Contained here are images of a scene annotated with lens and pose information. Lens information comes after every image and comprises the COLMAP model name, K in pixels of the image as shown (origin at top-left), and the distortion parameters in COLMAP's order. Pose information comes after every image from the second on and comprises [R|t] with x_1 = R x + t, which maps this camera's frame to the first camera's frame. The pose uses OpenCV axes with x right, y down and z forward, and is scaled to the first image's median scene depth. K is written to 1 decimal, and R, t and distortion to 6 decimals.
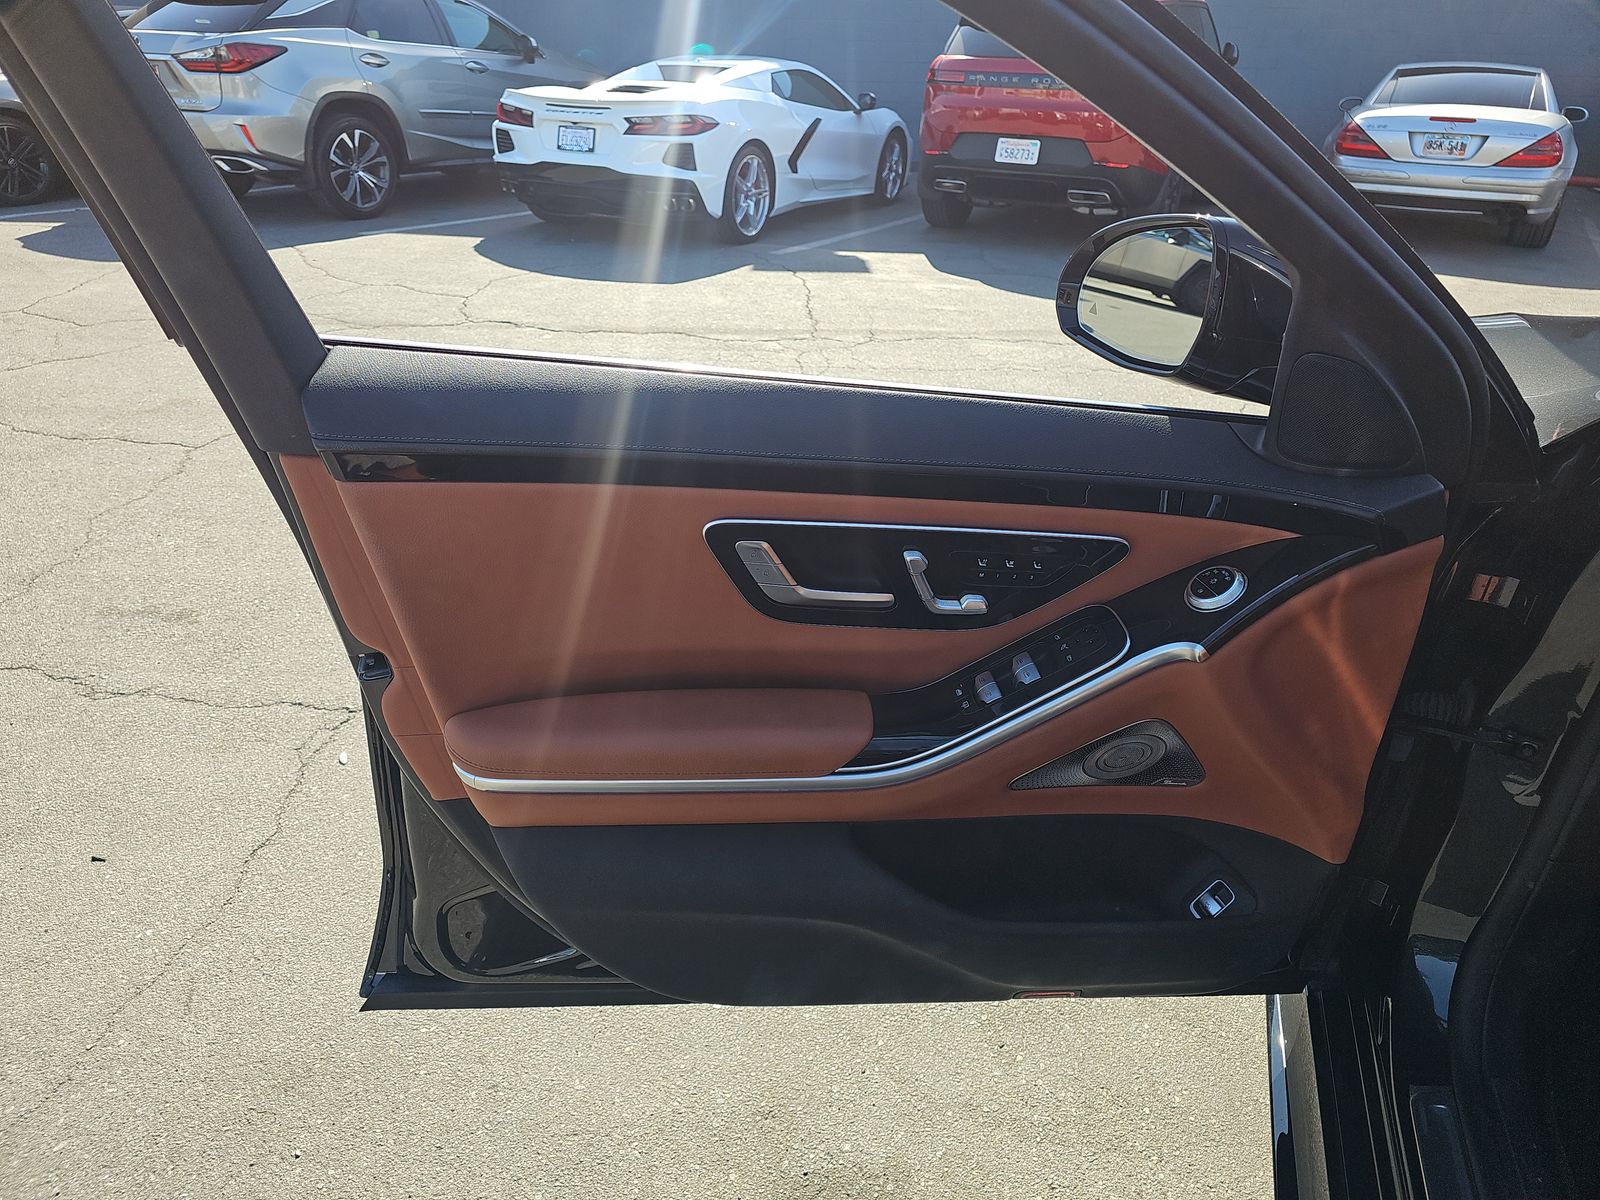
lens RADIAL K [[1040.4, 0, 800.0], [0, 1040.4, 600.0], [0, 0, 1]] dist [0.019099, -0.019735]
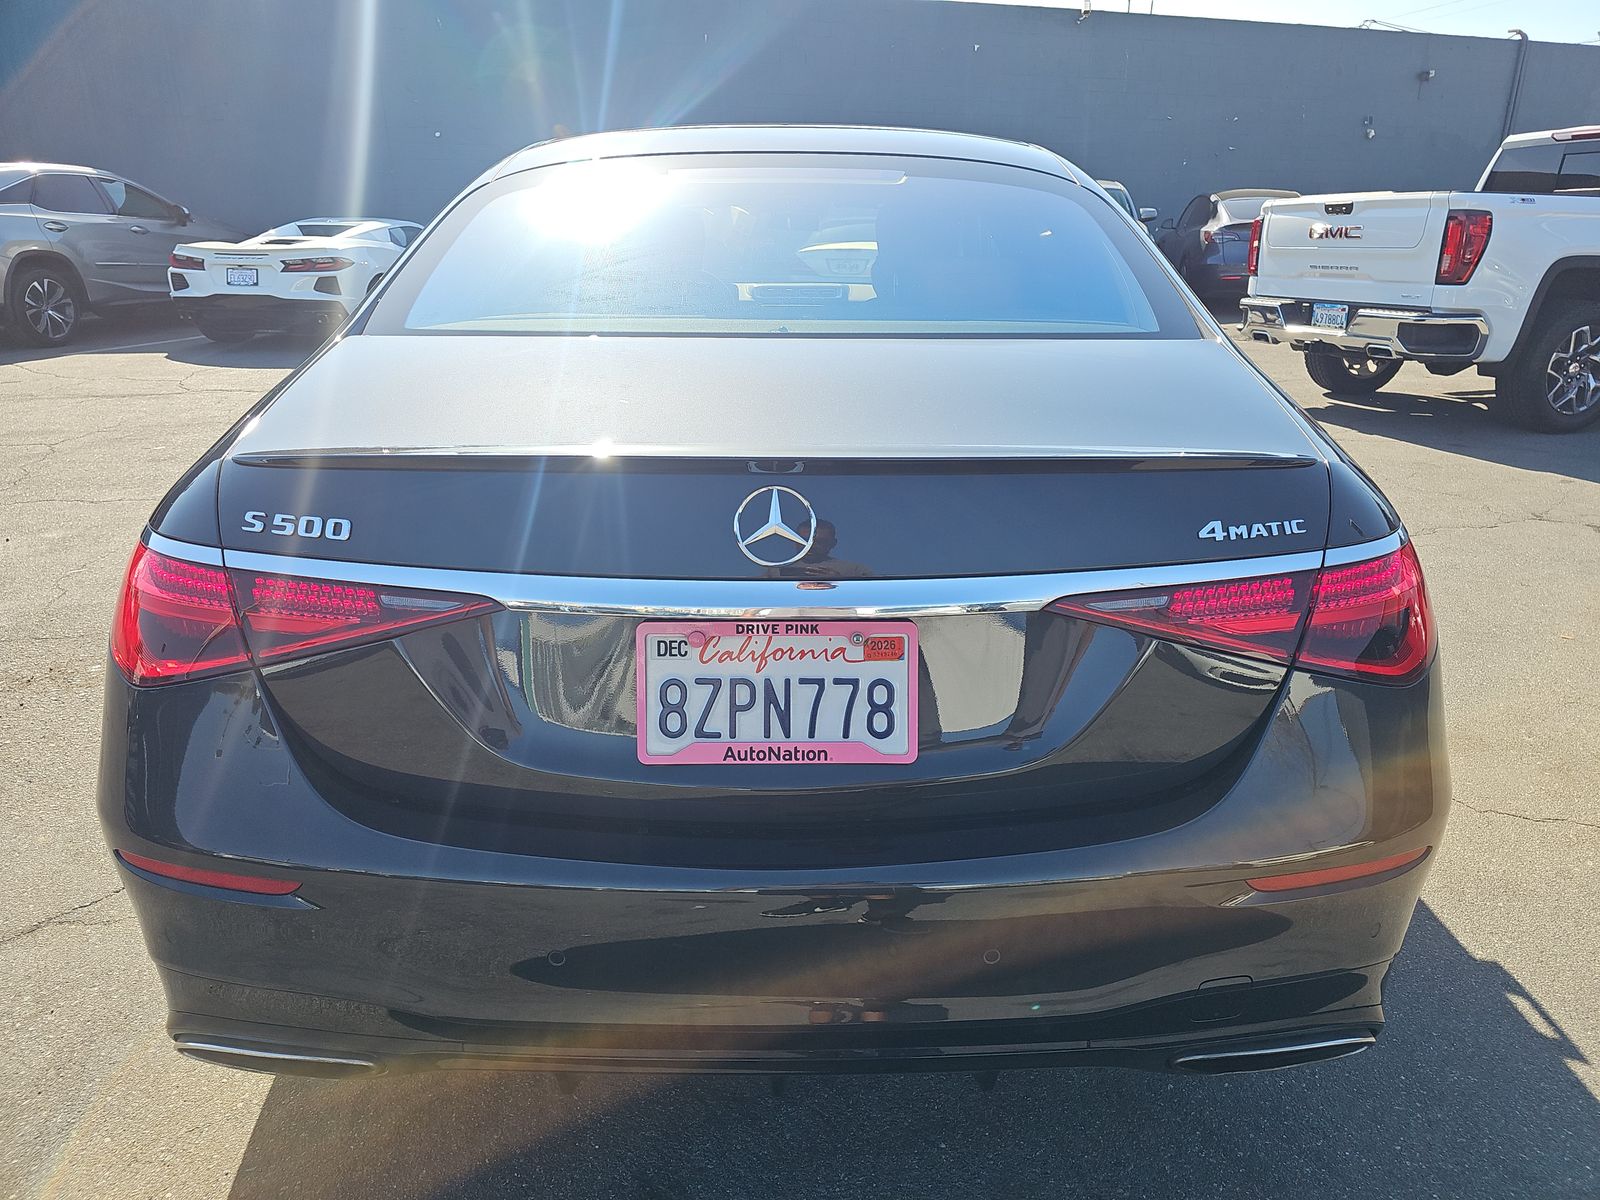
lens RADIAL K [[1040.4, 0, 800.0], [0, 1040.4, 600.0], [0, 0, 1]] dist [0.019099, -0.019735]
pose [[0.944343, -0.130834, 0.301825, 0.007488], [0.167200, 0.981053, -0.097868, 0.213428], [-0.283302, 0.142886, 0.948327, -0.413504]]
